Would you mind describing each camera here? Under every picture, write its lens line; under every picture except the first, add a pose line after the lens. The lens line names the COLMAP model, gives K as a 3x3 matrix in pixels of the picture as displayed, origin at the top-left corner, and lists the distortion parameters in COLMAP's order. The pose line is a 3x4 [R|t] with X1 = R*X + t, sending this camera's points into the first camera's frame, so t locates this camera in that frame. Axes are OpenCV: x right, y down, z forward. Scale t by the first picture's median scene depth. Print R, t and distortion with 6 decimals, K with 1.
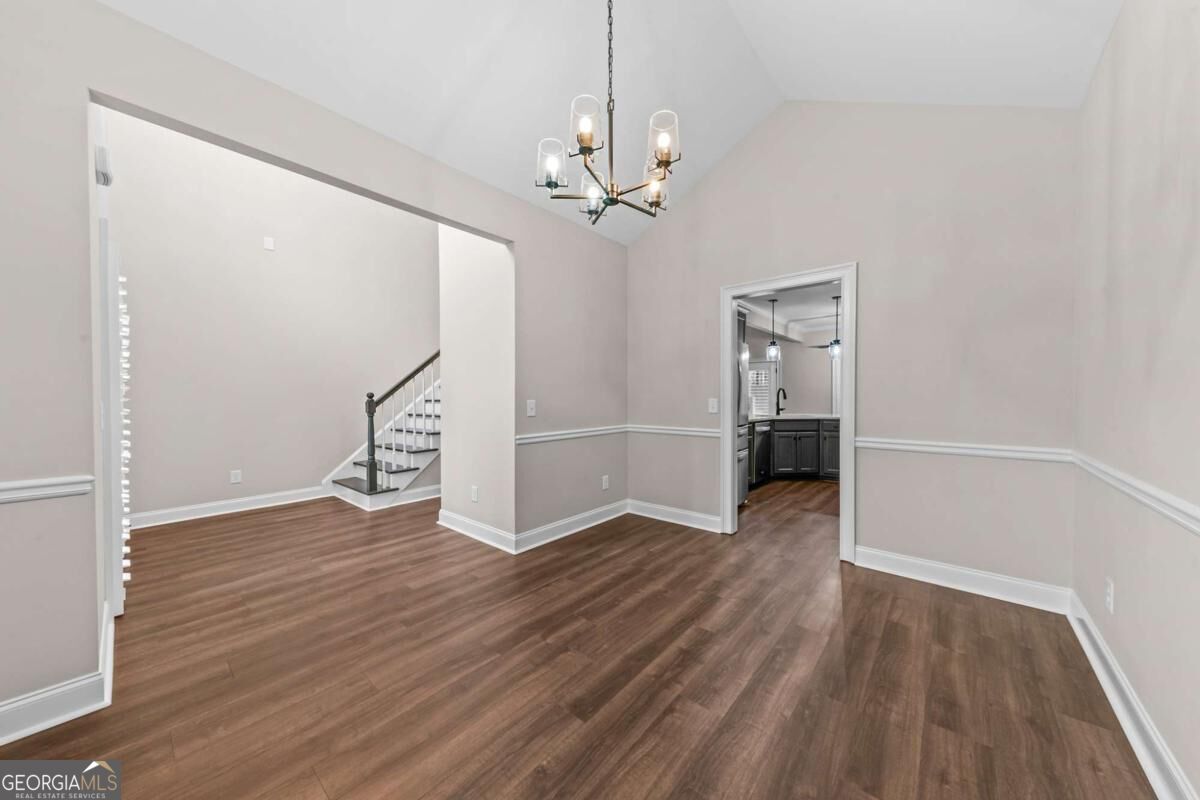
lens RADIAL K [[408.5, 0, 596.8], [0, 408.5, 399.1], [0, 0, 1]] dist [0.020586, -0.006563]
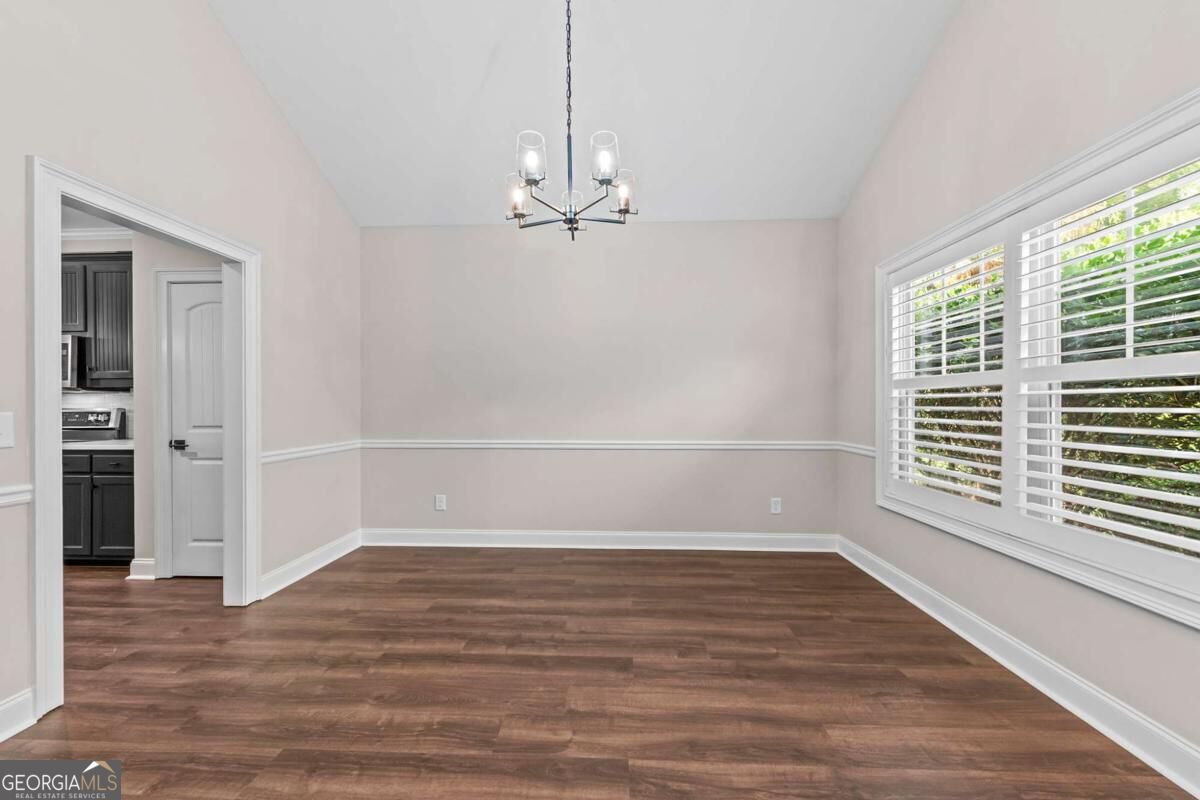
lens RADIAL K [[415.8, 0, 602.4], [0, 415.8, 406.8], [0, 0, 1]] dist [0.022648, -0.006577]
pose [[-0.629130, -0.001973, 0.777297, -0.771849], [0.008625, 0.999917, 0.009519, -0.014204], [-0.777252, 0.012693, -0.629061, 1.472217]]
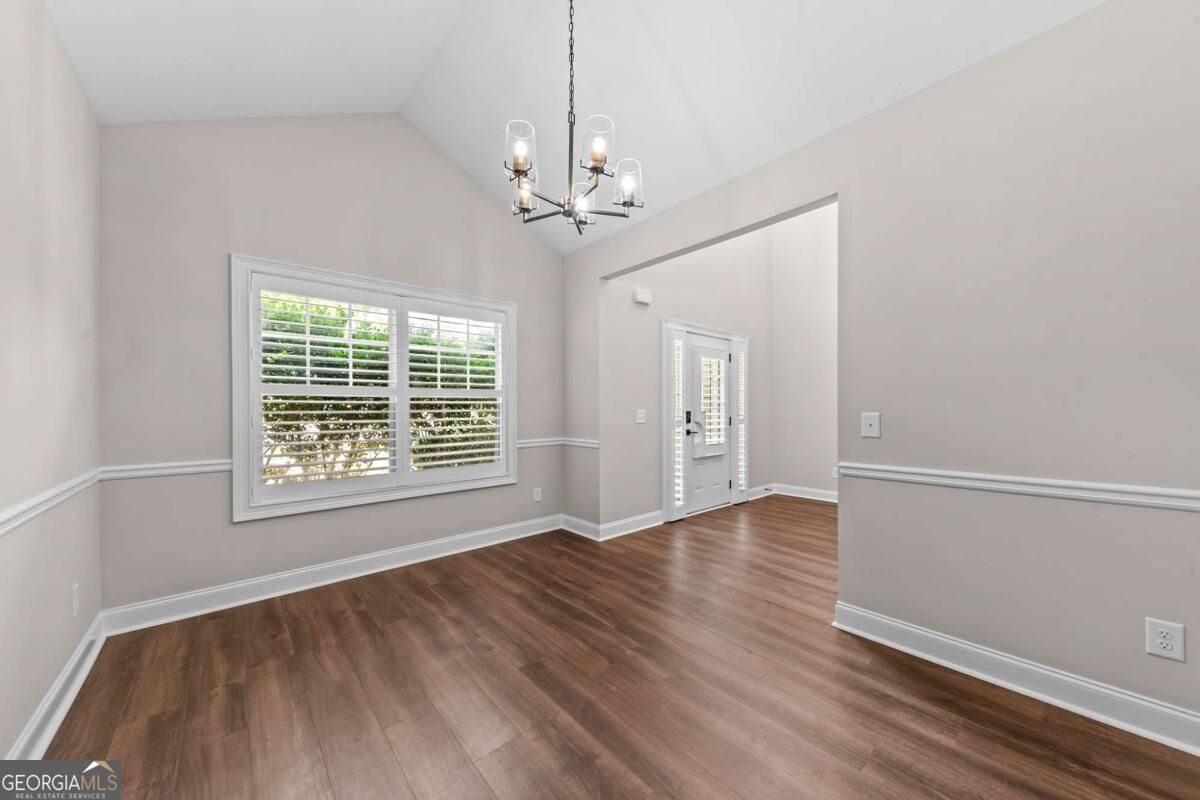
lens RADIAL K [[412.0, 0, 604.6], [0, 412.0, 412.3], [0, 0, 1]] dist [0.010708, -0.000053]
pose [[-0.124586, 0.010221, -0.992156, 0.916328], [-0.000372, 0.999946, 0.010348, -0.006419], [0.992209, 0.001658, -0.124575, 1.101718]]
